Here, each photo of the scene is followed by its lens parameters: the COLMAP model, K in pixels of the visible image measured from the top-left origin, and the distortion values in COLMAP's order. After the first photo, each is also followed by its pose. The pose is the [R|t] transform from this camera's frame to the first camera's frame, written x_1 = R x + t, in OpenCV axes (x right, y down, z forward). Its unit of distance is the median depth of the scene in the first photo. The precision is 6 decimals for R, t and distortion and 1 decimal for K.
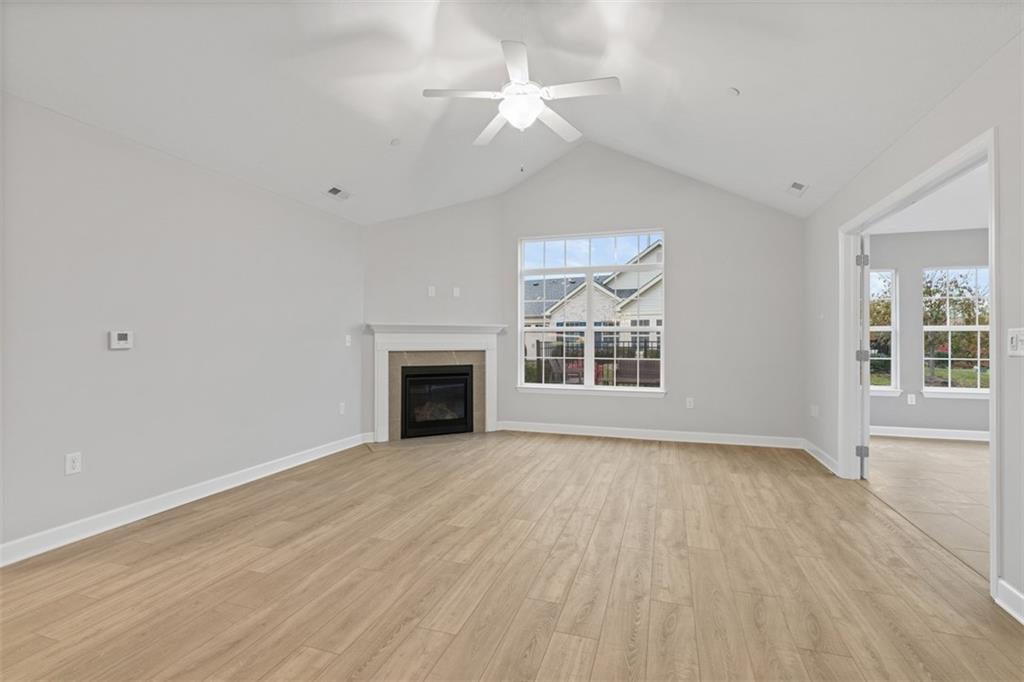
lens RADIAL K [[464.1, 0, 513.9], [0, 464.1, 337.9], [0, 0, 1]] dist [-0.009523, 0.003772]
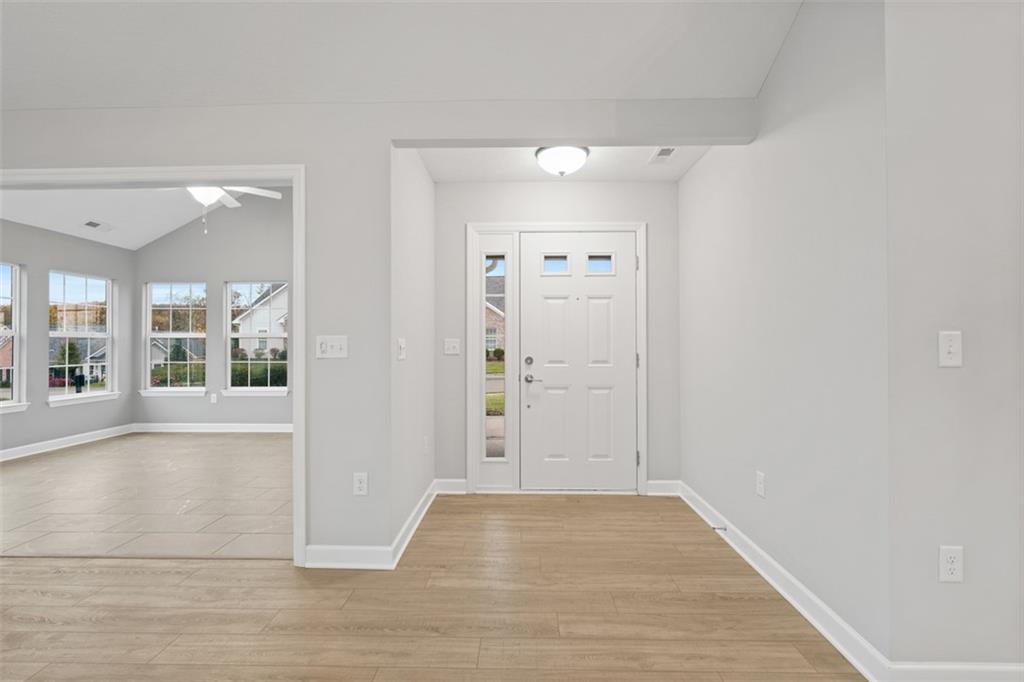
lens RADIAL K [[467.3, 0, 512.0], [0, 467.3, 341.0], [0, 0, 1]] dist [-0.003174, 0.000302]
pose [[-0.290829, 0.007111, 0.956749, -0.103129], [-0.000470, 0.999971, -0.007575, 0.000691], [-0.956775, -0.002653, -0.290817, 0.340252]]
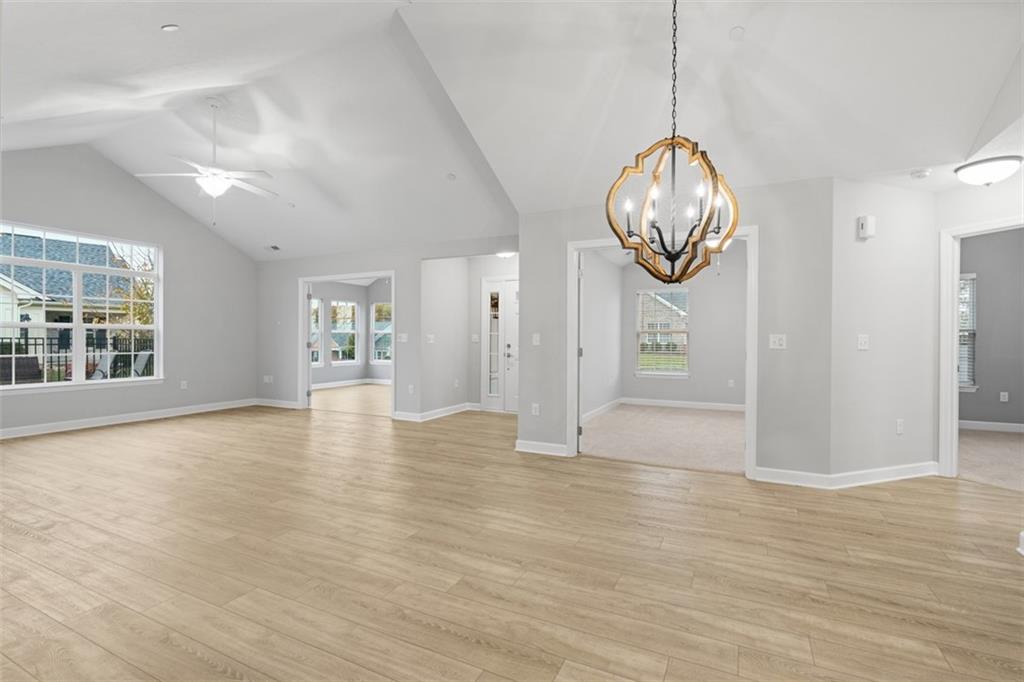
lens RADIAL K [[469.9, 0, 514.7], [0, 469.9, 339.3], [0, 0, 1]] dist [-0.001976, 0.000515]
pose [[0.140982, -0.004091, 0.990004, -0.834210], [-0.007350, 0.999960, 0.005179, -0.002200], [-0.989985, -0.008006, 0.140946, -0.114368]]
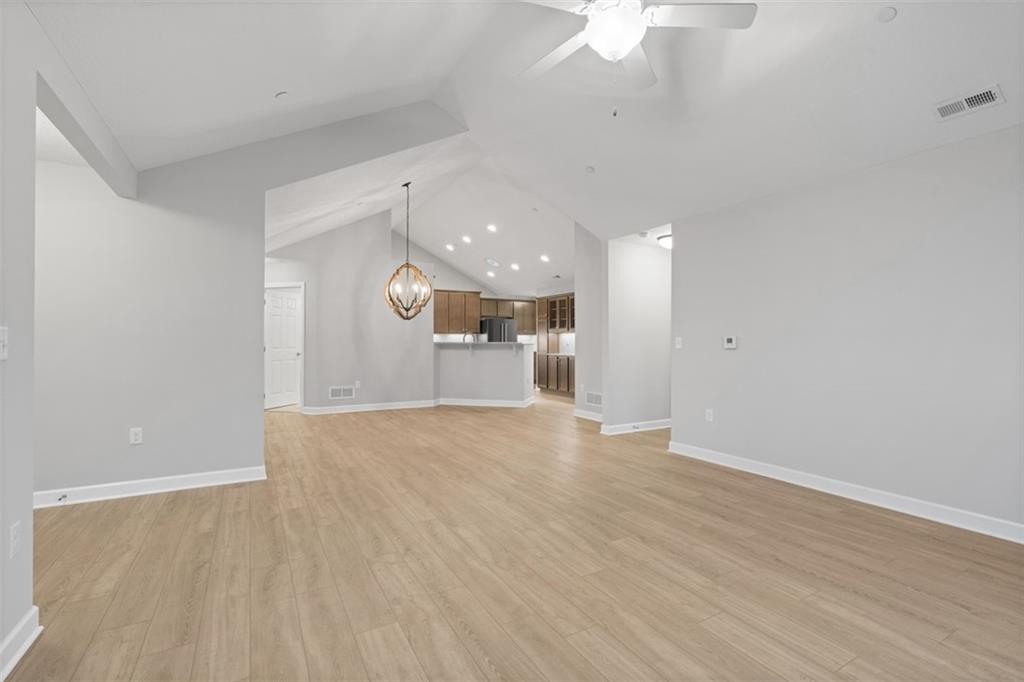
lens RADIAL K [[464.1, 0, 513.9], [0, 464.1, 337.9], [0, 0, 1]] dist [-0.009523, 0.003772]
pose [[-0.668516, -0.007559, -0.743659, 0.414702], [0.000176, 0.999947, -0.010323, 0.002657], [0.743698, -0.007032, -0.668479, 0.842746]]
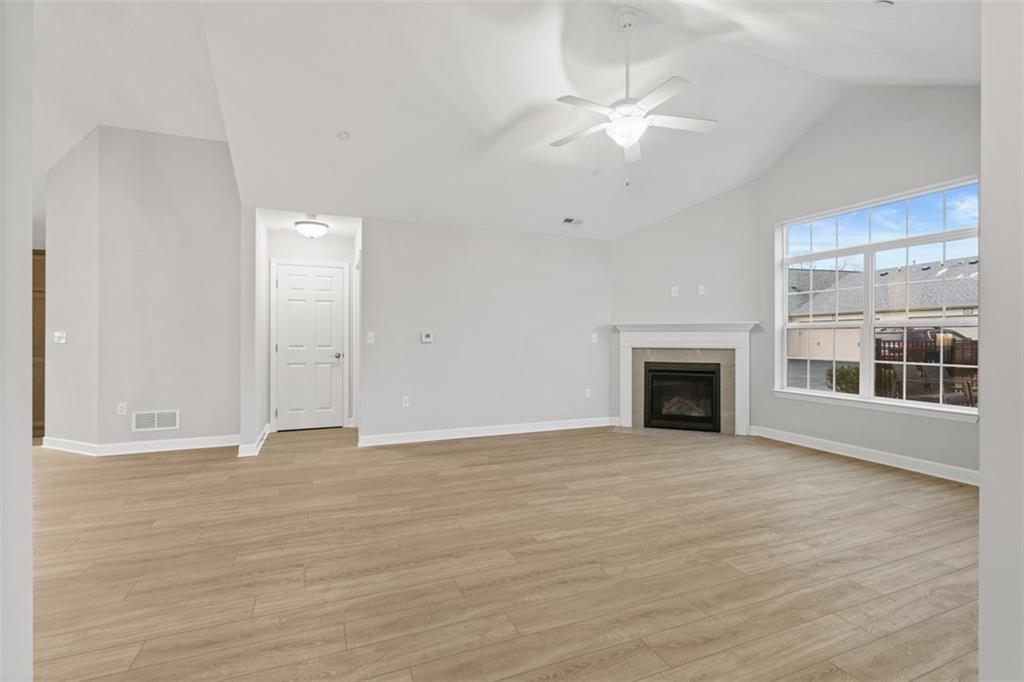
lens RADIAL K [[465.1, 0, 514.2], [0, 465.1, 337.0], [0, 0, 1]] dist [-0.006550, 0.001293]
pose [[0.655959, -0.000201, -0.754797, 0.415817], [0.001718, 0.999998, 0.001226, 0.000655], [0.754795, -0.002101, 0.655957, 0.040883]]
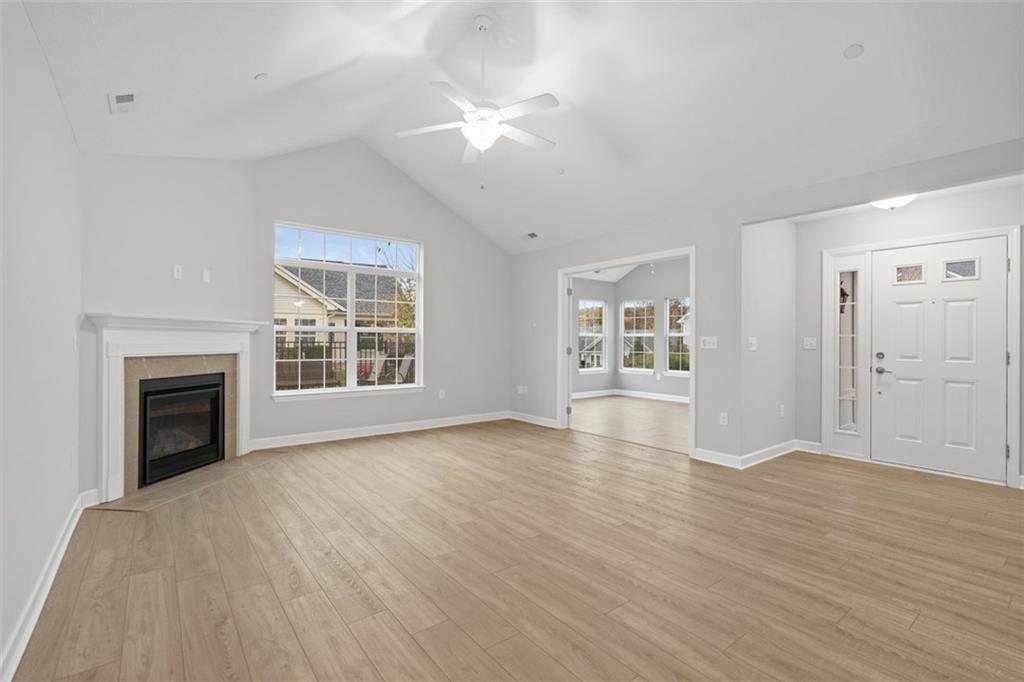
lens RADIAL K [[464.1, 0, 513.9], [0, 464.1, 337.9], [0, 0, 1]] dist [-0.009523, 0.003772]
pose [[0.555226, 0.006693, 0.831672, -0.528088], [-0.006634, 0.999971, -0.003619, 0.000074], [-0.831673, -0.003508, 0.555255, 0.196153]]
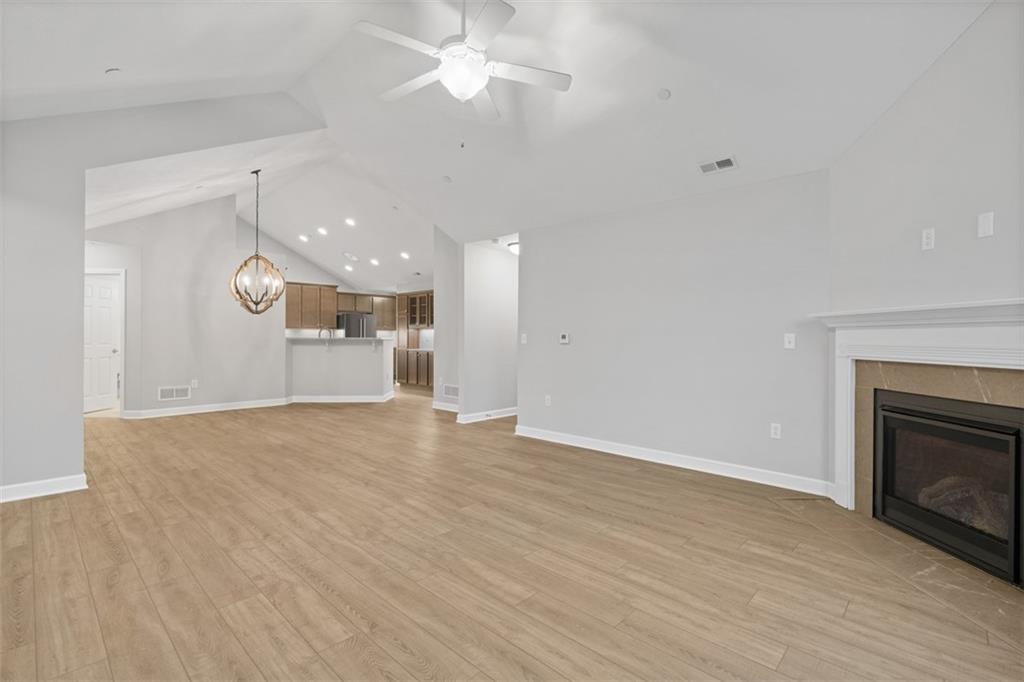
lens RADIAL K [[464.1, 0, 513.9], [0, 464.1, 337.9], [0, 0, 1]] dist [-0.009523, 0.003772]
pose [[-0.423614, -0.002244, -0.905840, 0.474855], [-0.001953, 0.999997, -0.001564, 0.002959], [0.905841, 0.001107, -0.423617, 0.897270]]
